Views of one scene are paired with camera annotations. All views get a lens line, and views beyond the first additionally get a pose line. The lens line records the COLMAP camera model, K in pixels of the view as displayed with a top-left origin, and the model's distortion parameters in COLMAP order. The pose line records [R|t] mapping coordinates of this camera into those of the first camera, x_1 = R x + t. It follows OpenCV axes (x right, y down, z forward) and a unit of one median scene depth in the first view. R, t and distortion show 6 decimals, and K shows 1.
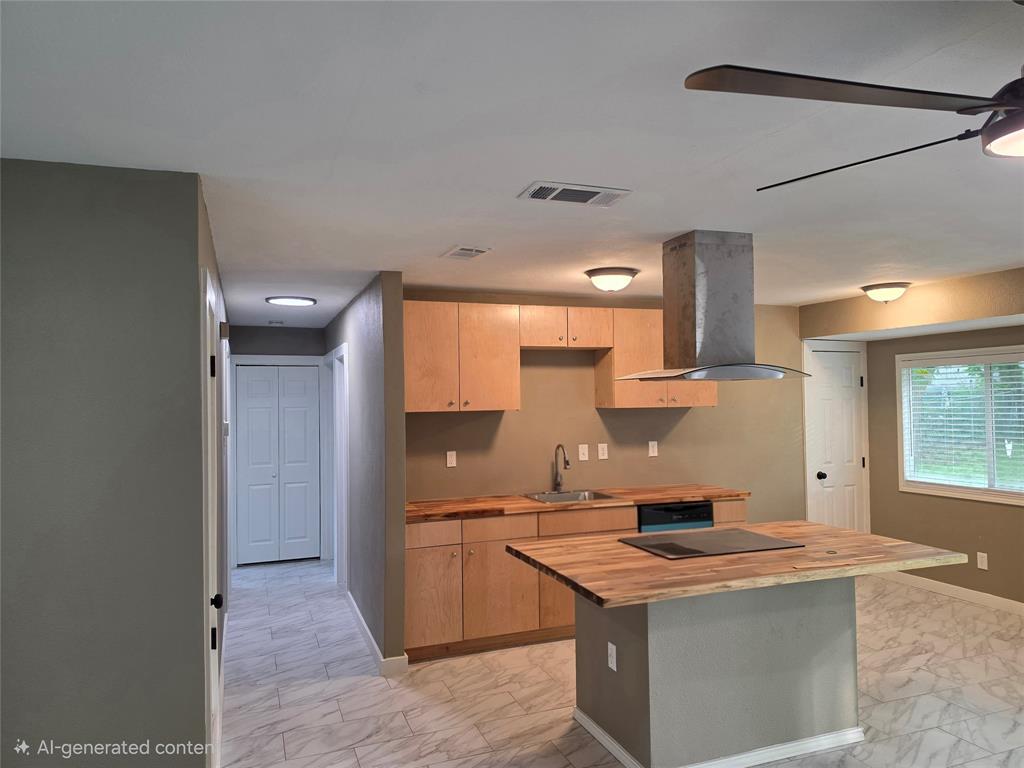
lens RADIAL K [[705.7, 0, 517.7], [0, 705.7, 383.3], [0, 0, 1]] dist [0.087379, -0.115339]
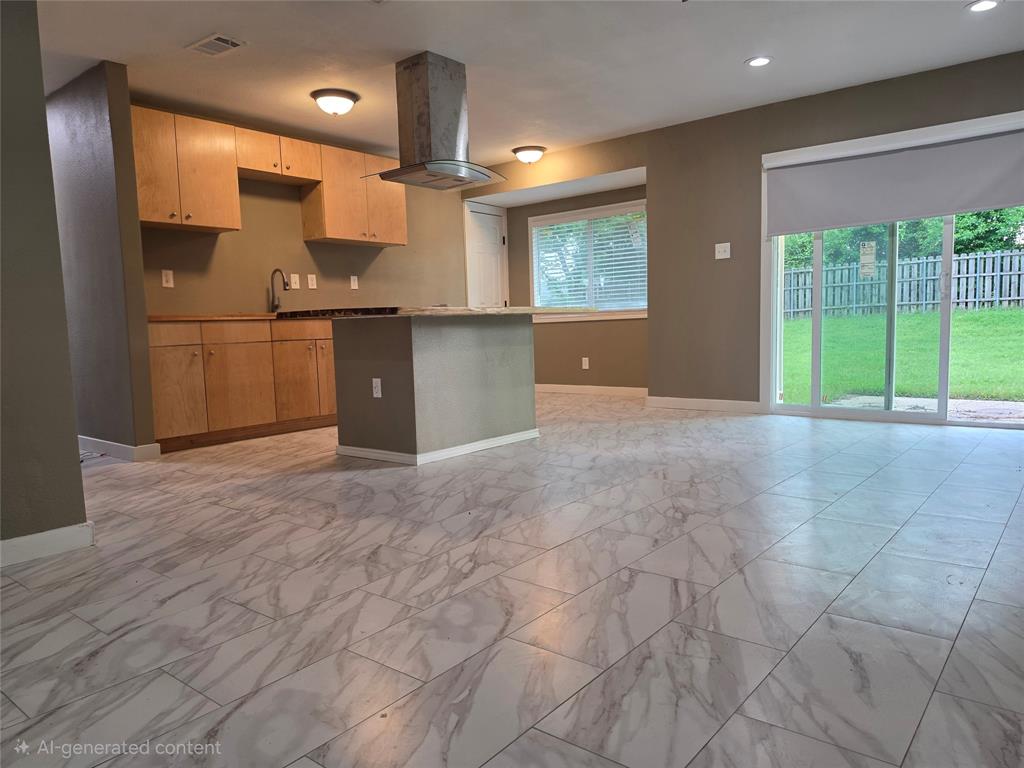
lens RADIAL K [[702.6, 0, 513.0], [0, 702.6, 392.9], [0, 0, 1]] dist [0.098723, -0.148653]
pose [[0.865797, -0.062613, 0.496462, -0.201556], [0.006612, 0.993486, 0.113765, 0.172632], [-0.500351, -0.095215, 0.860571, -0.156910]]
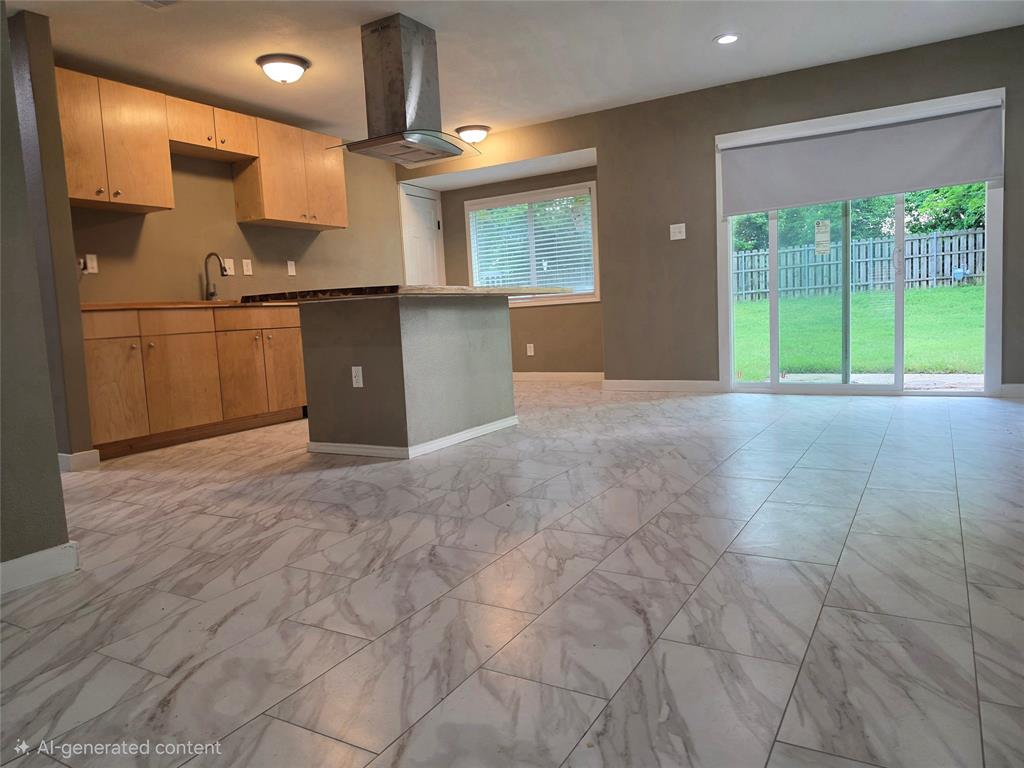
lens RADIAL K [[703.6, 0, 506.4], [0, 703.6, 380.6], [0, 0, 1]] dist [0.096181, -0.149770]
pose [[0.782623, -0.087307, 0.616343, -0.277044], [0.025615, 0.993794, 0.108248, 0.186764], [-0.621968, -0.068930, 0.780003, -0.049214]]
